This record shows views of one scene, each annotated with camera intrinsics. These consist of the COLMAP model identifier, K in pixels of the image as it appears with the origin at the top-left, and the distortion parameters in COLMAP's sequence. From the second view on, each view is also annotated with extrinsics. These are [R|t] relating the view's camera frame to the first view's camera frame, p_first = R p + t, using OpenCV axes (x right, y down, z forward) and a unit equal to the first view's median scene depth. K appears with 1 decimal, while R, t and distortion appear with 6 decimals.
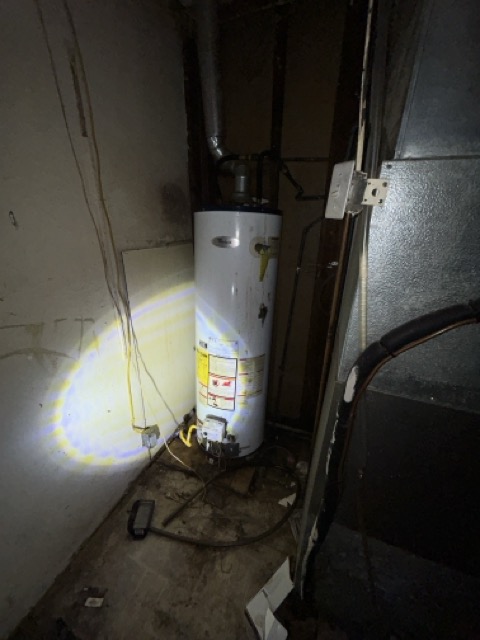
lens RADIAL K [[261.4, 0, 239.1], [0, 261.4, 321.3], [0, 0, 1]] dist [0.001982, -0.000336]
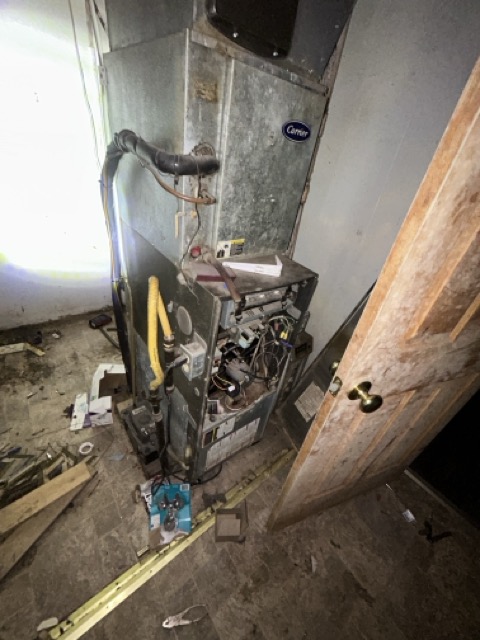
lens RADIAL K [[261.4, 0, 243.9], [0, 261.4, 319.0], [0, 0, 1]] dist [0.001982, -0.000336]
pose [[0.856628, 0.371627, -0.357885, 1.166294], [-0.310250, 0.925276, 0.218193, 0.137291], [0.412229, -0.075876, 0.907915, -0.121423]]
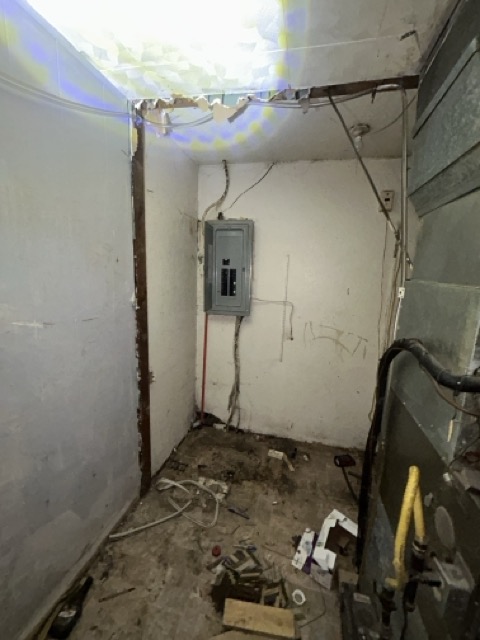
lens RADIAL K [[261.4, 0, 238.7], [0, 261.4, 320.3], [0, 0, 1]] dist [0.001982, -0.000336]
pose [[0.115330, 0.164378, -0.979632, 1.238224], [-0.387530, 0.915509, 0.107995, 0.029156], [0.914614, 0.367182, 0.169287, -0.261446]]
